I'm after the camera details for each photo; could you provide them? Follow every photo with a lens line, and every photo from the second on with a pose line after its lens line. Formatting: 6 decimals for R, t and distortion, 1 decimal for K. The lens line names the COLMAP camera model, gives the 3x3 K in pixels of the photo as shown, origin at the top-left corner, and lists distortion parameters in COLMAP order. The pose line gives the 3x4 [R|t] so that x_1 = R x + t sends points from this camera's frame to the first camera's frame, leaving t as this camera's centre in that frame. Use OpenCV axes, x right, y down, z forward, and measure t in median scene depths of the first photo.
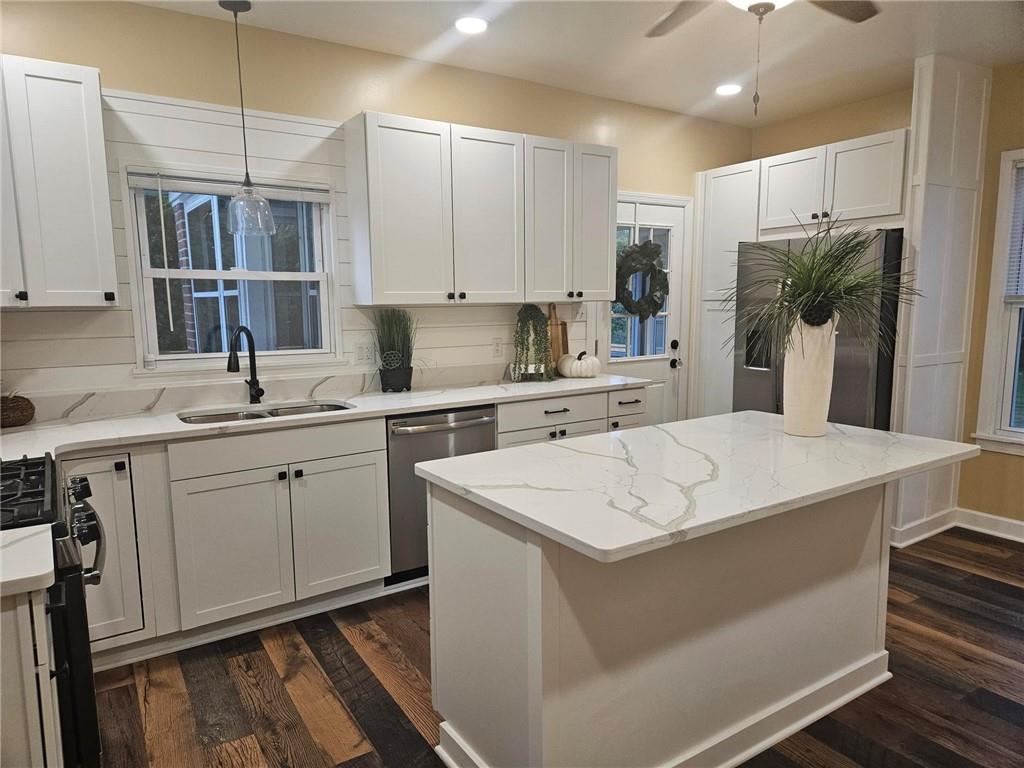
lens RADIAL K [[682.8, 0, 508.2], [0, 682.8, 391.6], [0, 0, 1]] dist [0.047280, -0.005090]
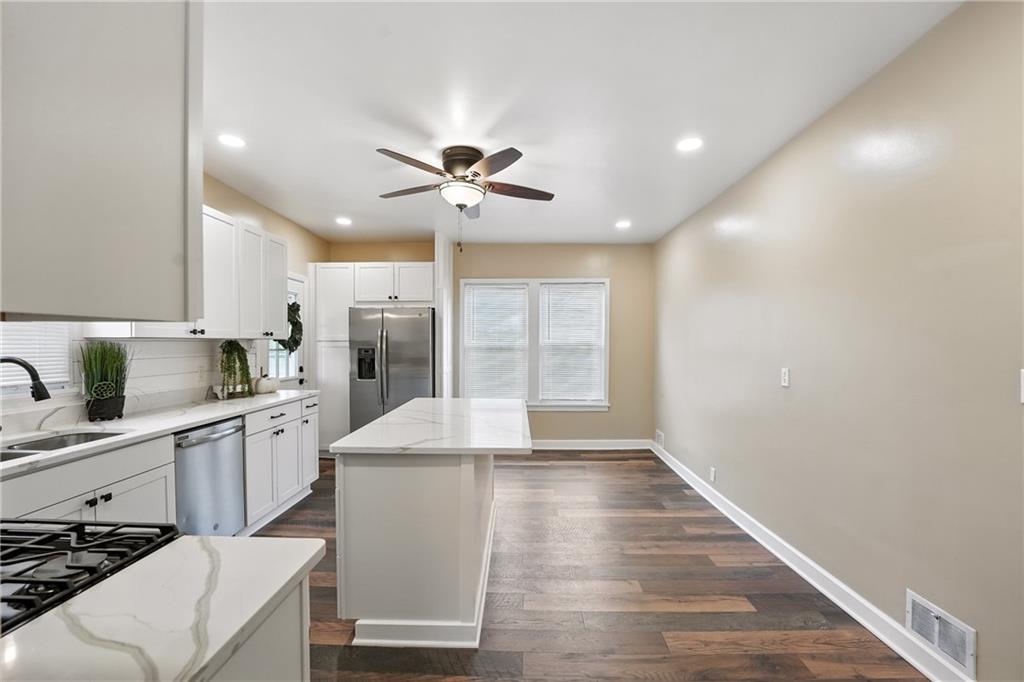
lens RADIAL K [[430.5, 0, 514.1], [0, 430.5, 347.8], [0, 0, 1]] dist [-0.021855, 0.003065]
pose [[0.563827, 0.002678, 0.825888, -0.352884], [0.102344, 0.992061, -0.073086, 0.003896], [-0.819527, 0.125732, 0.559077, 0.085437]]
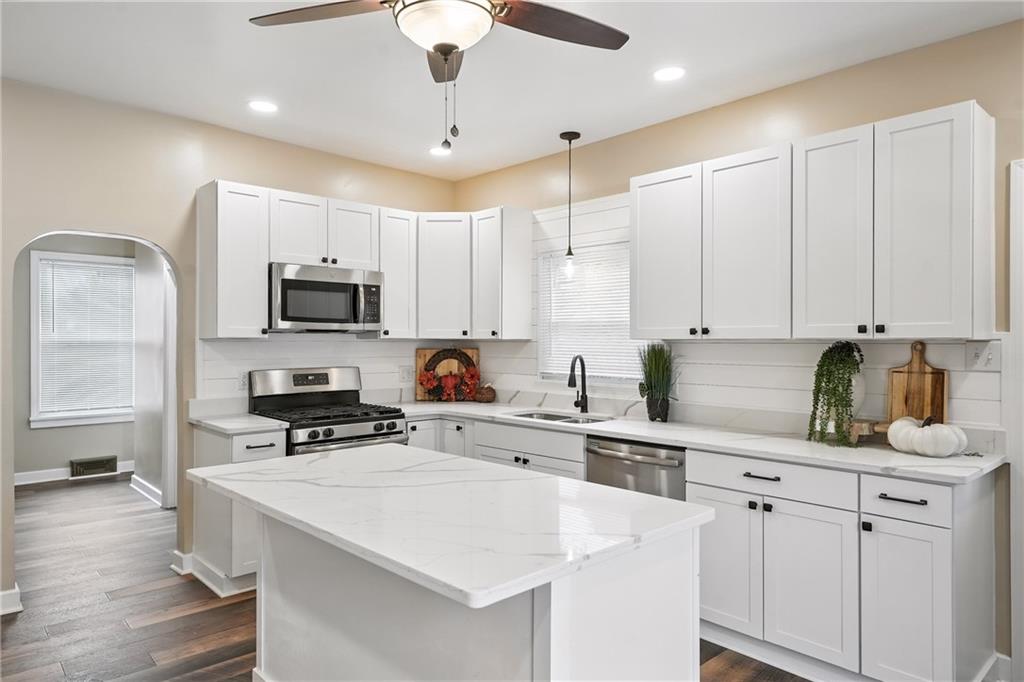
lens RADIAL K [[649.9, 0, 511.2], [0, 649.9, 338.2], [0, 0, 1]] dist [0.010026, -0.005695]
pose [[0.160408, 0.006749, -0.987028, 0.703320], [-0.136331, 0.990544, -0.015382, -0.072068], [0.977591, 0.137030, 0.159811, 0.534439]]
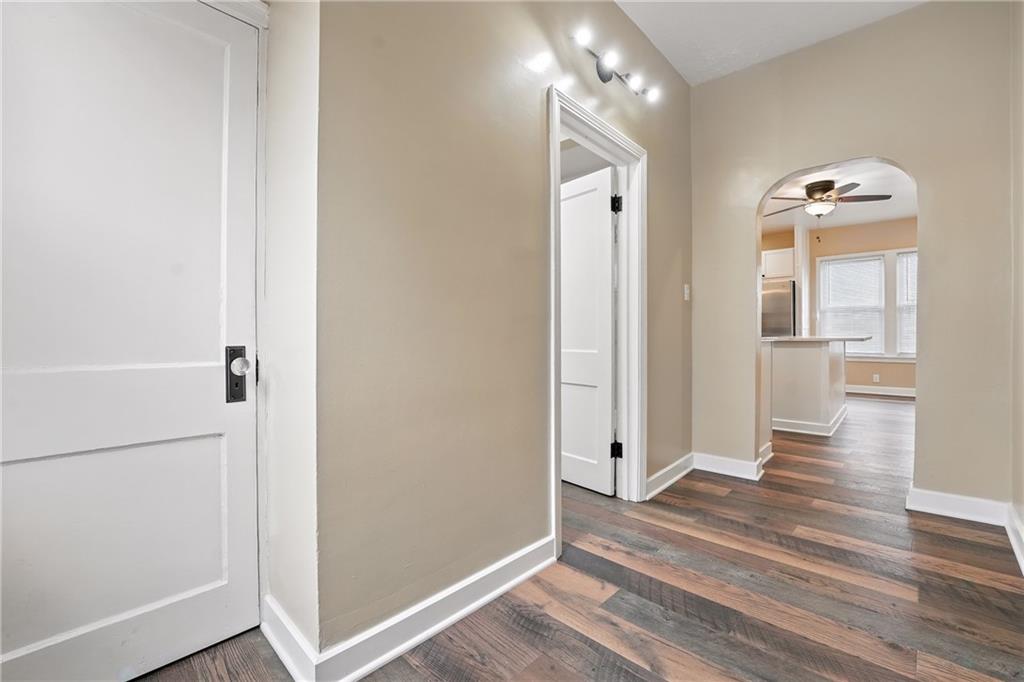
lens RADIAL K [[430.5, 0, 515.9], [0, 430.5, 336.4], [0, 0, 1]] dist [-0.021855, 0.003065]
pose [[0.970949, 0.003293, 0.239265, -0.972400], [0.027061, 0.991980, -0.123465, 0.183284], [-0.237752, 0.126353, 0.963073, -0.416100]]
